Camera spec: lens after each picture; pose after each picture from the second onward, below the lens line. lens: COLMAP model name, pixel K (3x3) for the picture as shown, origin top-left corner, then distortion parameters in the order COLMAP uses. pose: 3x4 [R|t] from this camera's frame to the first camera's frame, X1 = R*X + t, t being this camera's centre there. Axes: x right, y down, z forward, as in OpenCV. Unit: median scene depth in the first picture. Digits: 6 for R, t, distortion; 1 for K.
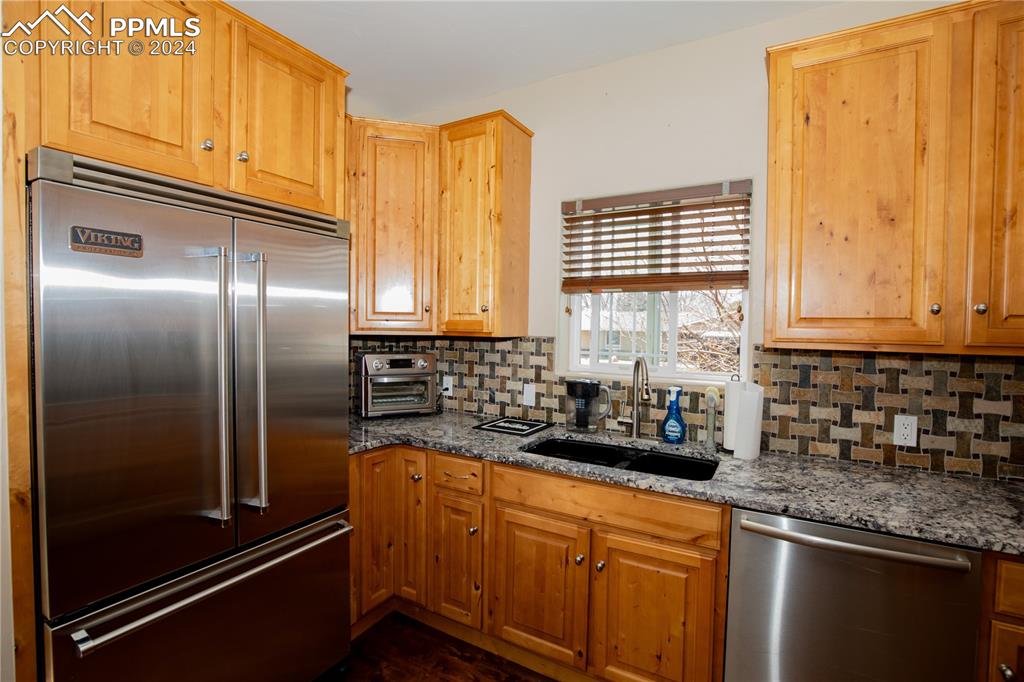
lens RADIAL K [[485.6, 0, 512.0], [0, 485.6, 341.0], [0, 0, 1]] dist [-0.001293, -0.000262]
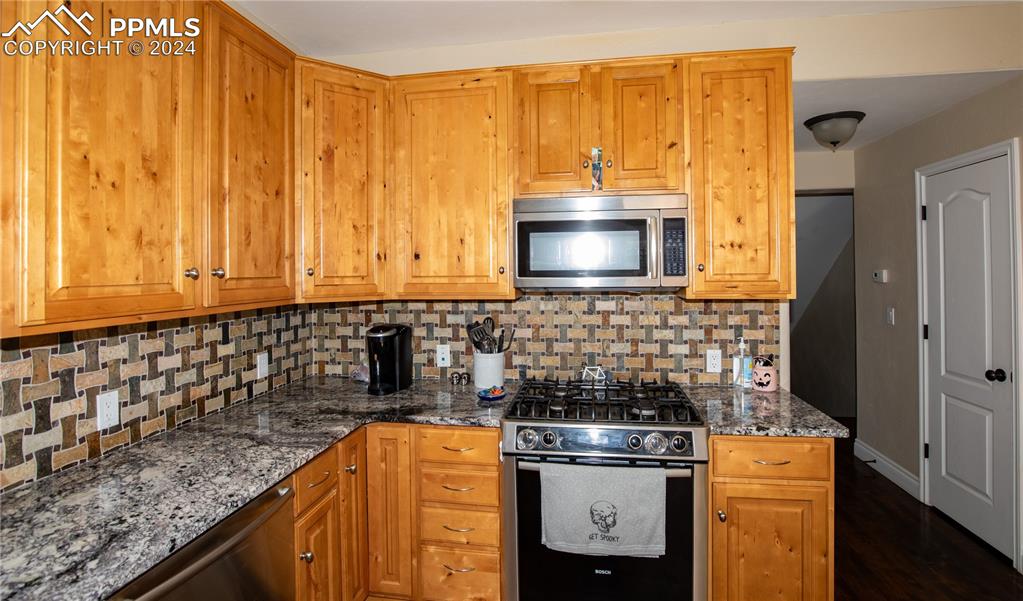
lens RADIAL K [[496.7, 0, 513.1], [0, 496.7, 266.6], [0, 0, 1]] dist [0.000271, 0.000085]
pose [[-0.361863, -0.010966, 0.932167, -0.306322], [0.027249, 0.999379, 0.022334, -0.079371], [-0.931833, 0.033483, -0.361340, 0.698298]]
